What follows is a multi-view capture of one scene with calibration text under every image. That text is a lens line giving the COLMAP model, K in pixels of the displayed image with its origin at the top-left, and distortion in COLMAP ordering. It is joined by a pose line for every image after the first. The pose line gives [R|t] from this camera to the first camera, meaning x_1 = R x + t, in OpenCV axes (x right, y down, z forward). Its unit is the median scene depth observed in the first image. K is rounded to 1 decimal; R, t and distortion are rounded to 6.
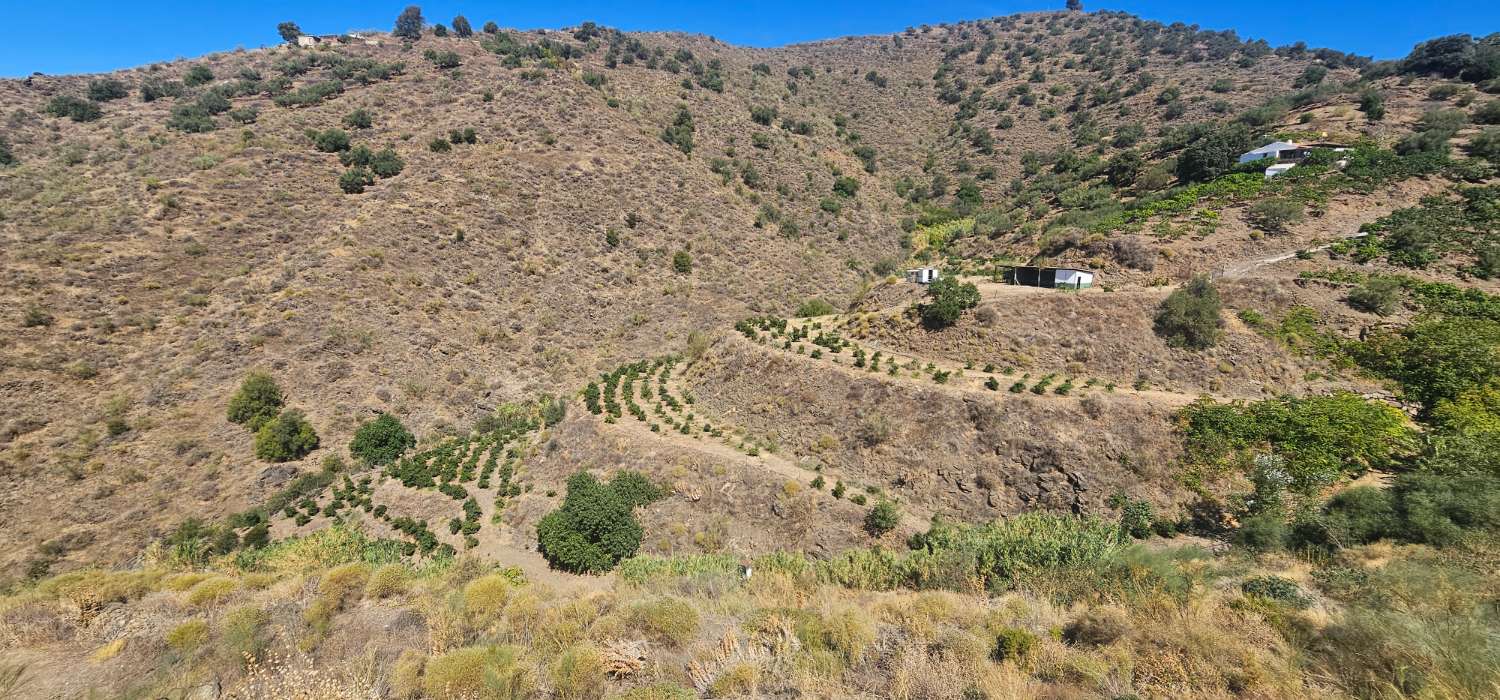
lens RADIAL K [[614.7, 0, 753.3], [0, 614.7, 355.5], [0, 0, 1]] dist [-0.003725, 0.000239]
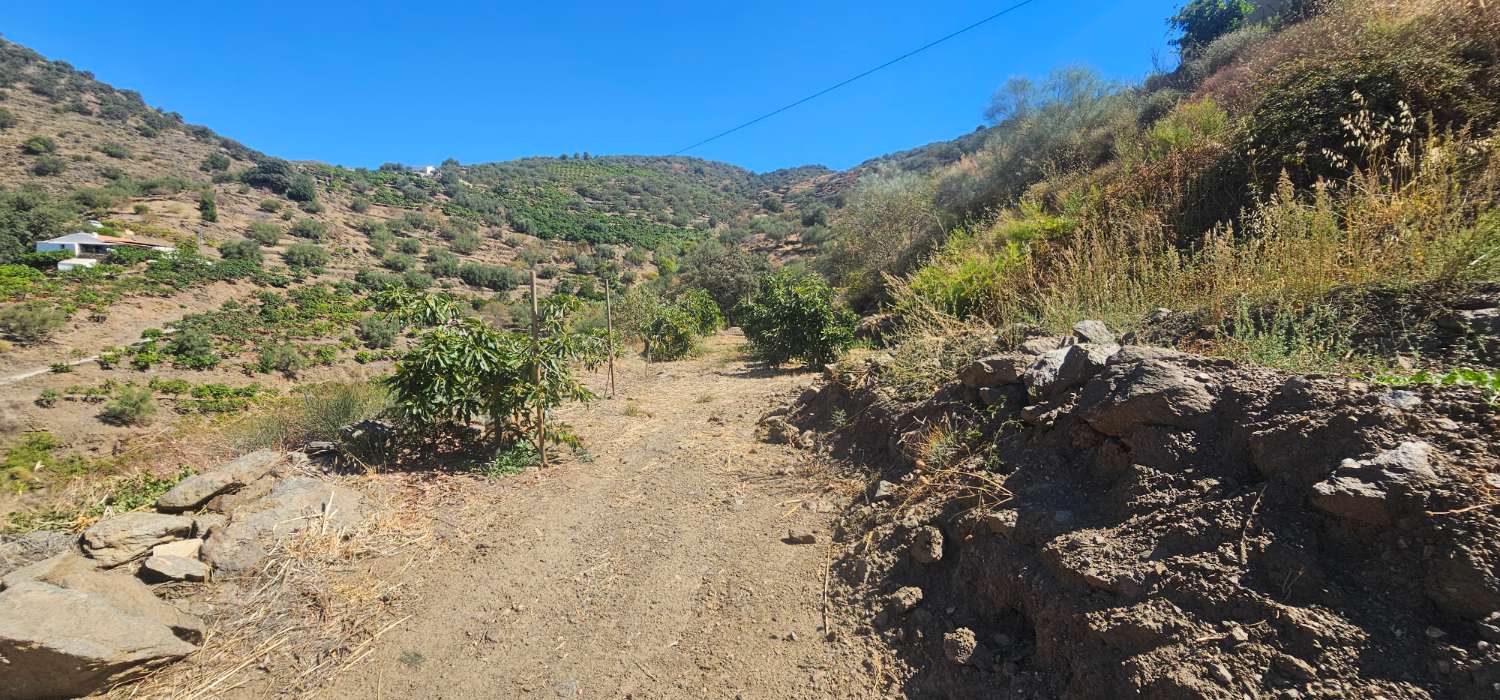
lens RADIAL K [[615.0, 0, 756.5], [0, 615.0, 357.5], [0, 0, 1]] dist [-0.007988, -0.000059]
pose [[0.208216, -0.075689, 0.975150, 0.103920], [0.175256, 0.983753, 0.038936, -0.015380], [-0.962253, 0.162794, 0.218098, -0.087104]]
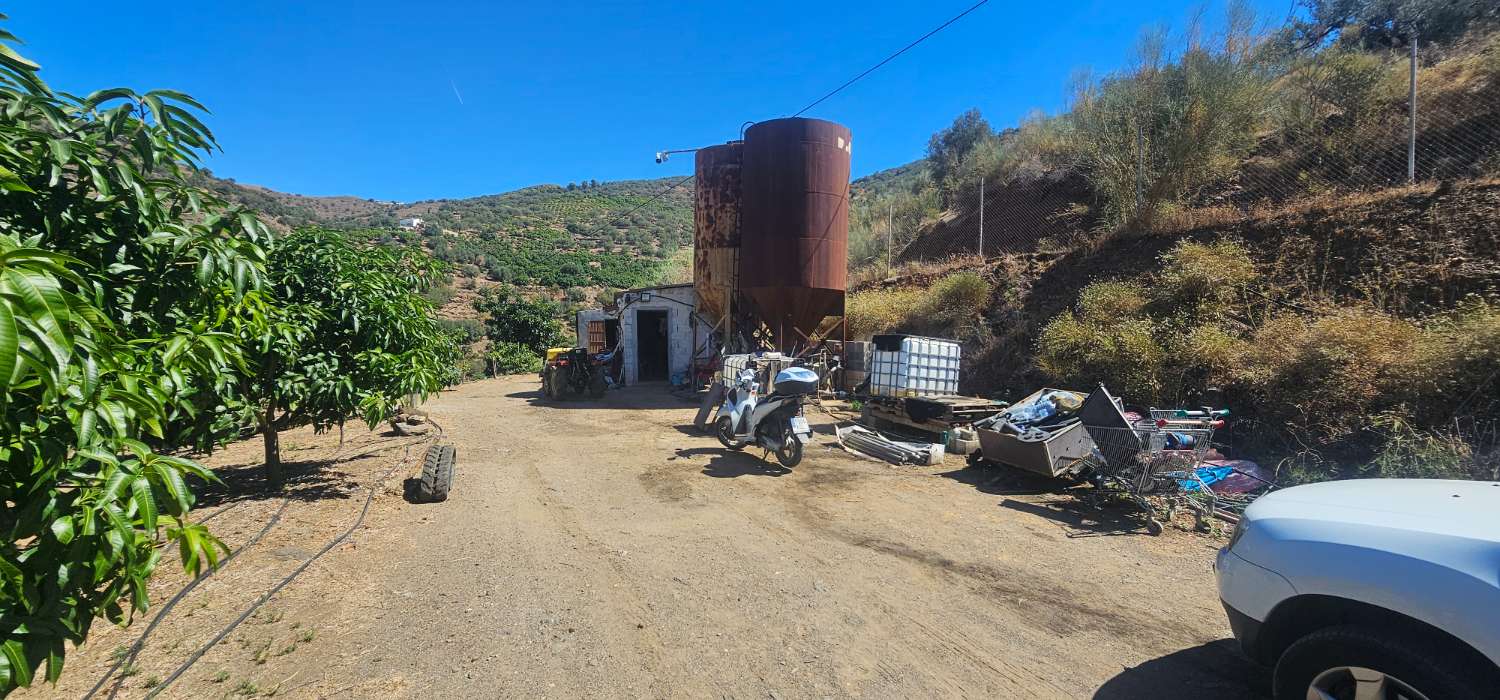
lens RADIAL K [[615.0, 0, 756.5], [0, 615.0, 357.5], [0, 0, 1]] dist [-0.007988, -0.000059]
pose [[0.260604, -0.074313, 0.962582, 0.103342], [0.208980, 0.977737, 0.018905, -0.046144], [-0.942557, 0.196234, 0.270332, -0.244017]]
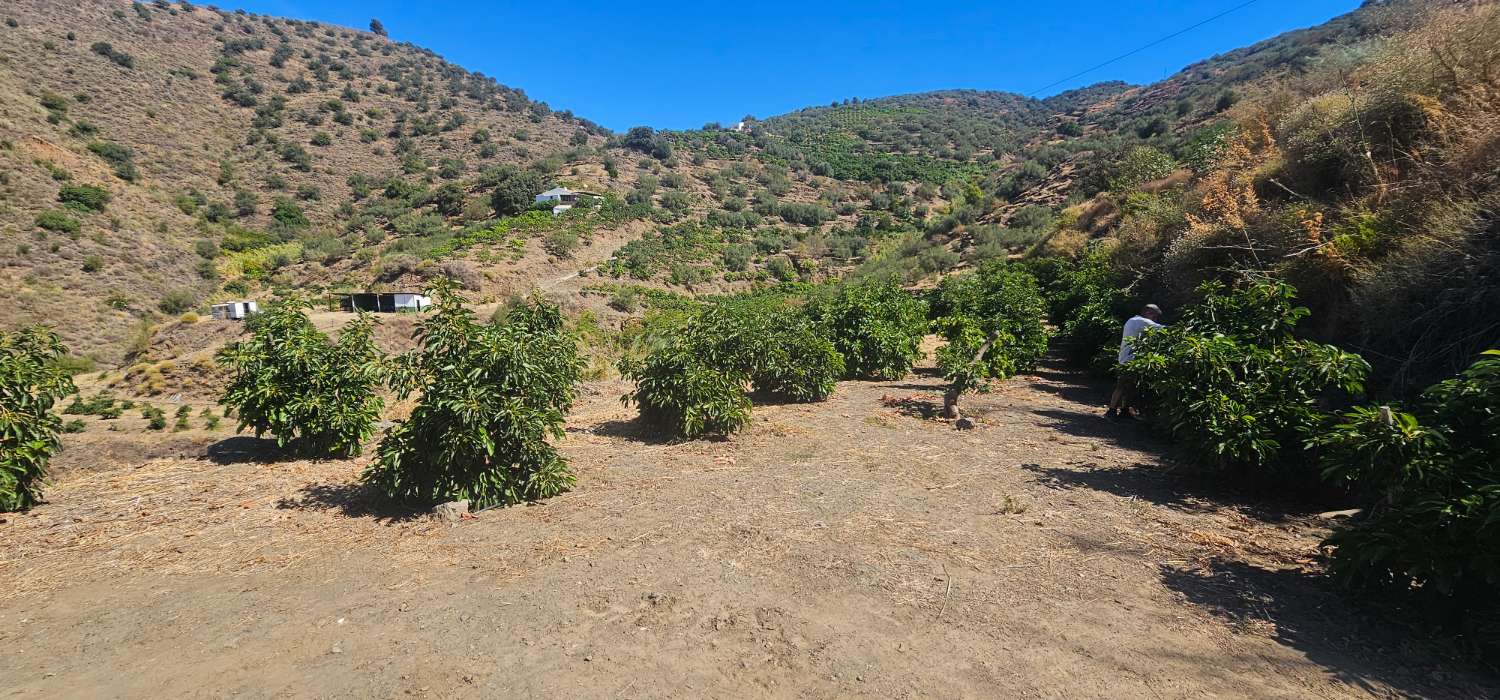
lens RADIAL K [[614.7, 0, 753.3], [0, 614.7, 355.5], [0, 0, 1]] dist [-0.003725, 0.000239]
pose [[0.573682, -0.135510, 0.807791, -0.005051], [0.166287, 0.984950, 0.047135, 0.006015], [-0.802021, 0.107285, 0.587582, -0.038079]]
